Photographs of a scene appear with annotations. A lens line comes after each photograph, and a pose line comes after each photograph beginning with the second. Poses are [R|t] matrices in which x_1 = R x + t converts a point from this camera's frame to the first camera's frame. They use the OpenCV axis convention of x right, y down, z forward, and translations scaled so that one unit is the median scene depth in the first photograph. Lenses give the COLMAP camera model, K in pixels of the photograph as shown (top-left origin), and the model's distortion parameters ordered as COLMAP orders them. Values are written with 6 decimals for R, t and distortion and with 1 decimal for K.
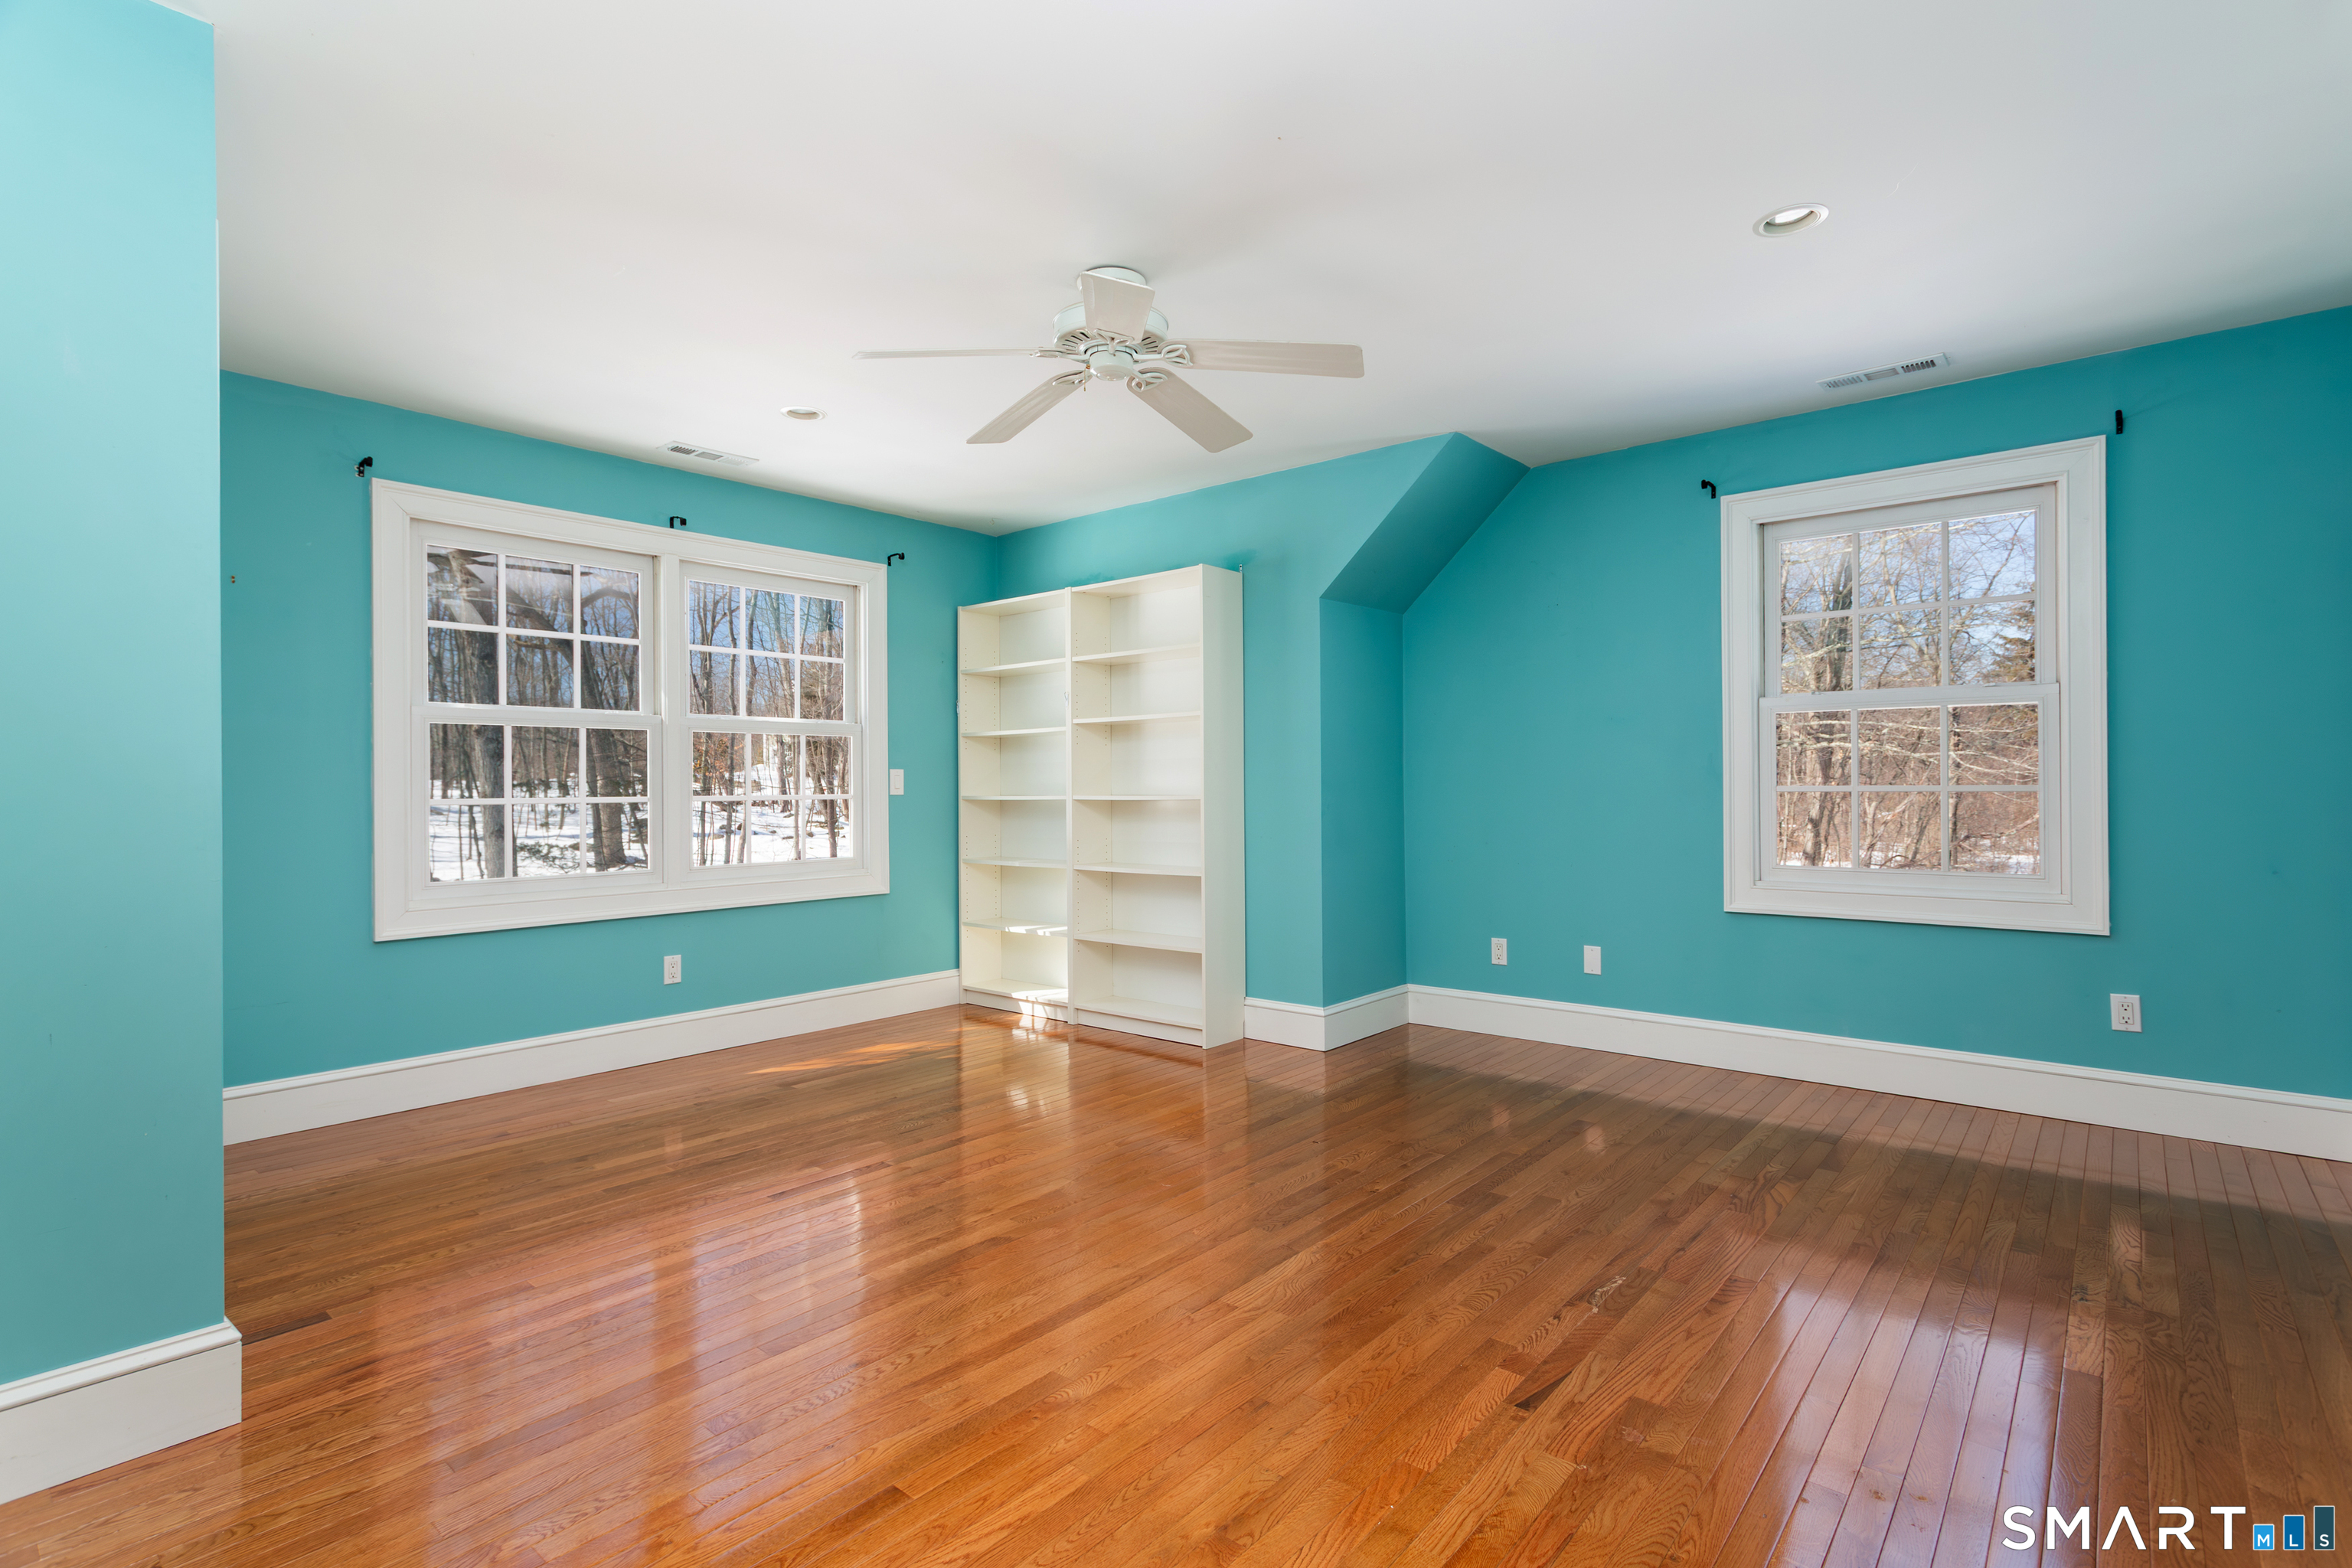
lens RADIAL K [[1133.2, 0, 1176.0], [0, 1133.2, 784.0], [0, 0, 1]] dist [0.000797, 0.000140]
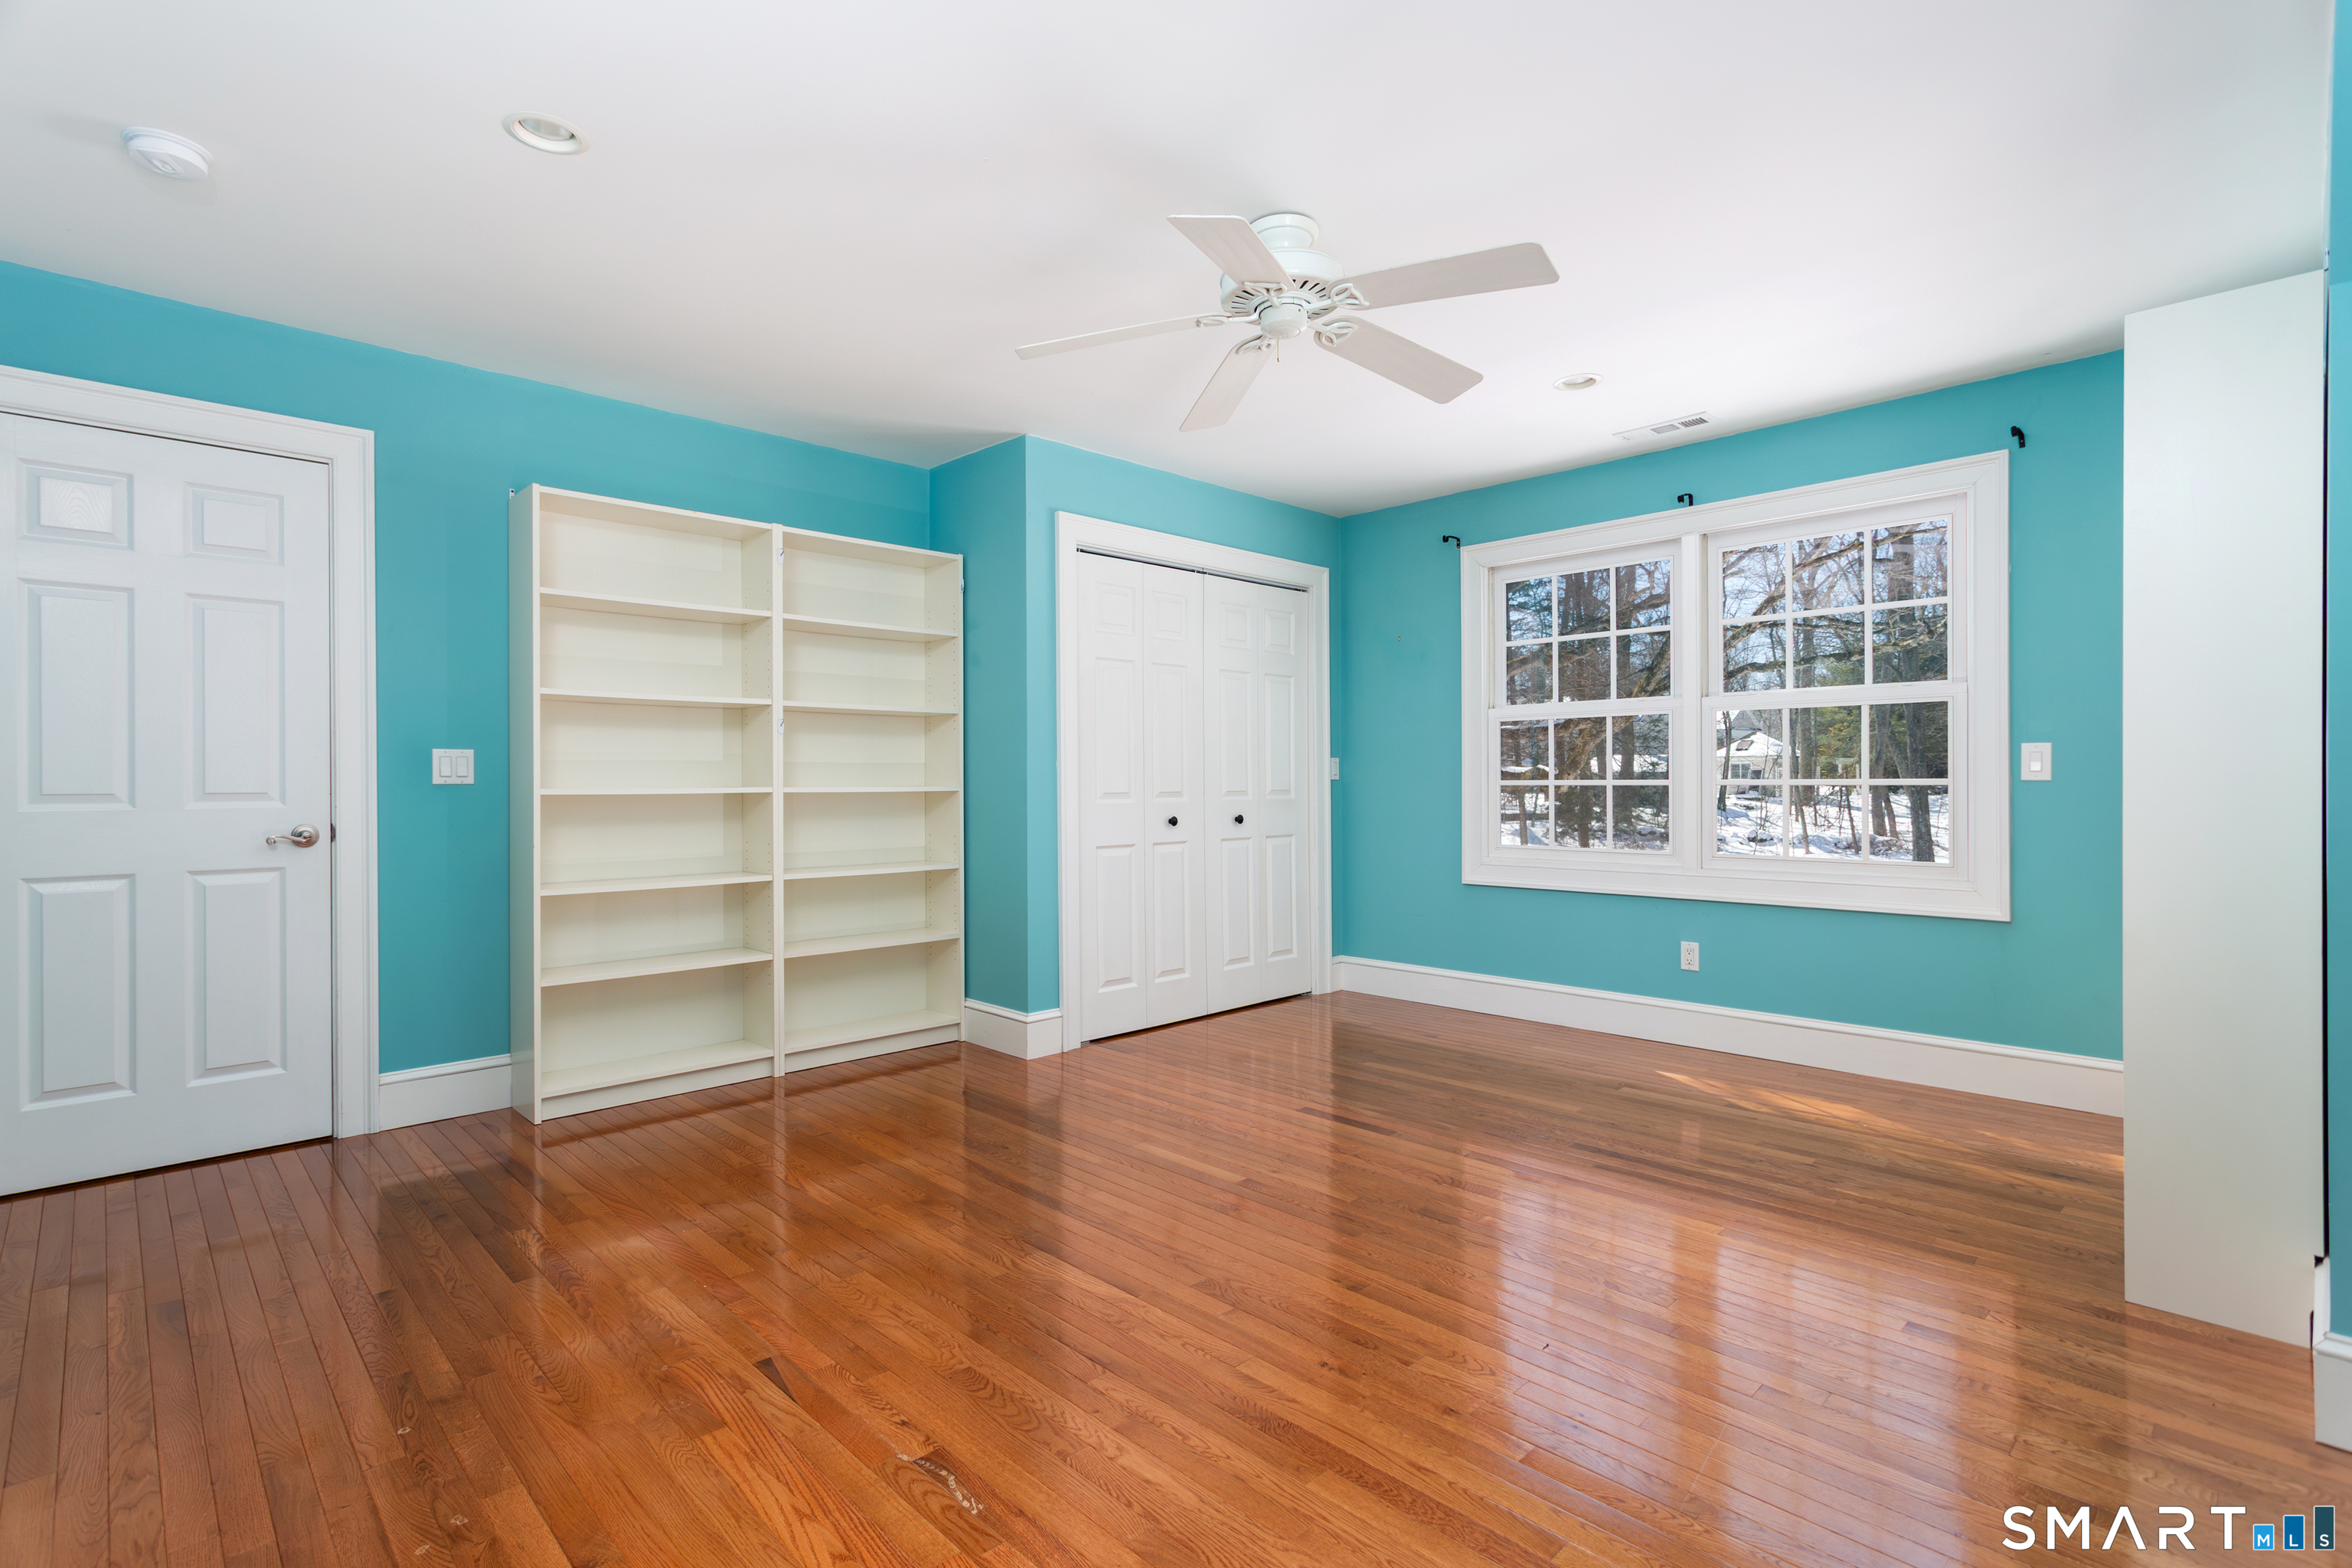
lens RADIAL K [[1133.2, 0, 1176.0], [0, 1133.2, 784.0], [0, 0, 1]] dist [0.000797, 0.000140]
pose [[-0.100603, 0.011566, -0.994859, 0.525372], [0.010046, 0.999893, 0.010608, -0.000202], [0.994876, -0.008927, -0.100708, 0.595553]]
